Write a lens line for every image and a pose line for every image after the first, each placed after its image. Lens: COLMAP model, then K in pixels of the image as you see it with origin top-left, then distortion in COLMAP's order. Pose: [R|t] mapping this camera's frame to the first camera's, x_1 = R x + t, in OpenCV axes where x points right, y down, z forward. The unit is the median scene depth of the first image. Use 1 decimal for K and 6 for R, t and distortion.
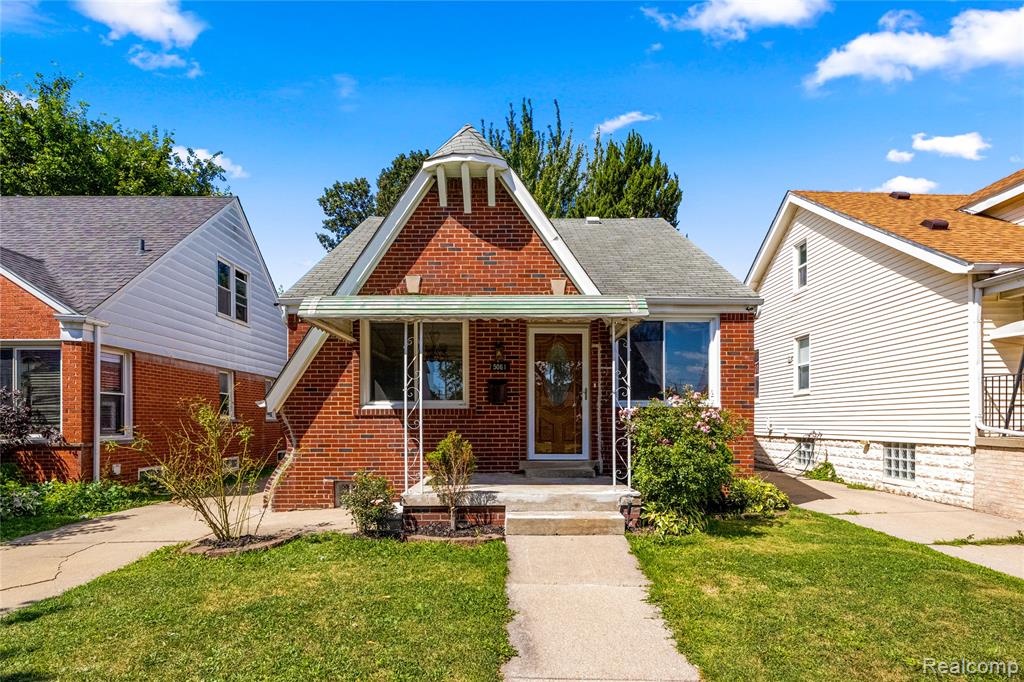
lens RADIAL K [[497.1, 0, 501.6], [0, 497.1, 414.0], [0, 0, 1]] dist [-0.004353, 0.002357]
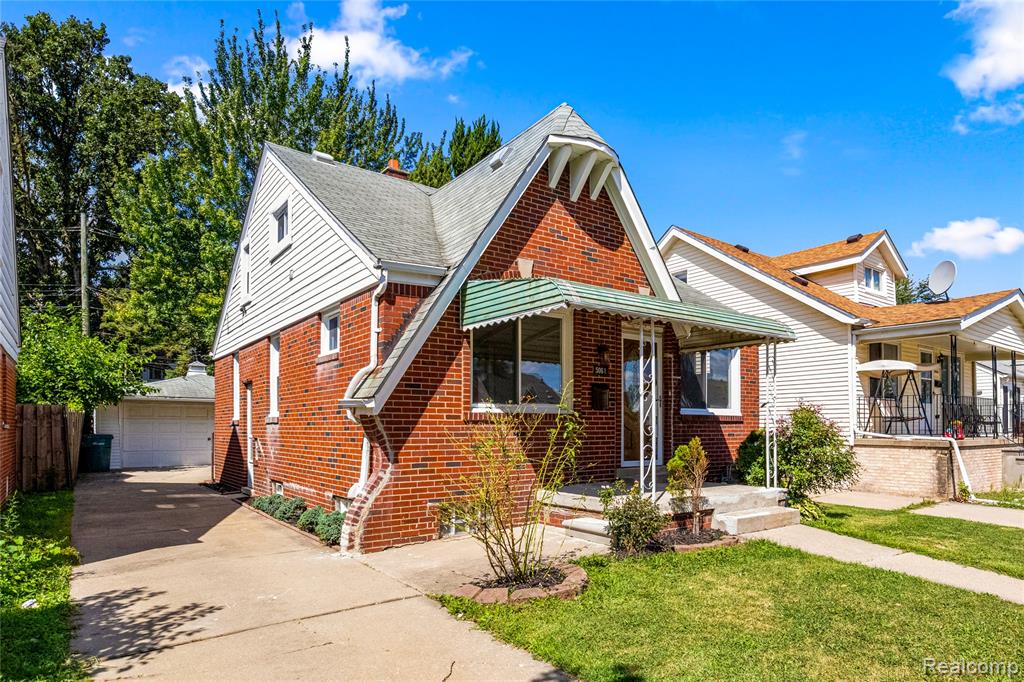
lens RADIAL K [[583.0, 0, 543.6], [0, 583.0, 411.4], [0, 0, 1]] dist [-0.003105, 0.001372]
pose [[0.811967, 0.017143, 0.583451, -0.740874], [-0.007330, 0.999789, -0.019174, 0.005734], [-0.583657, 0.011292, 0.811922, 0.161473]]
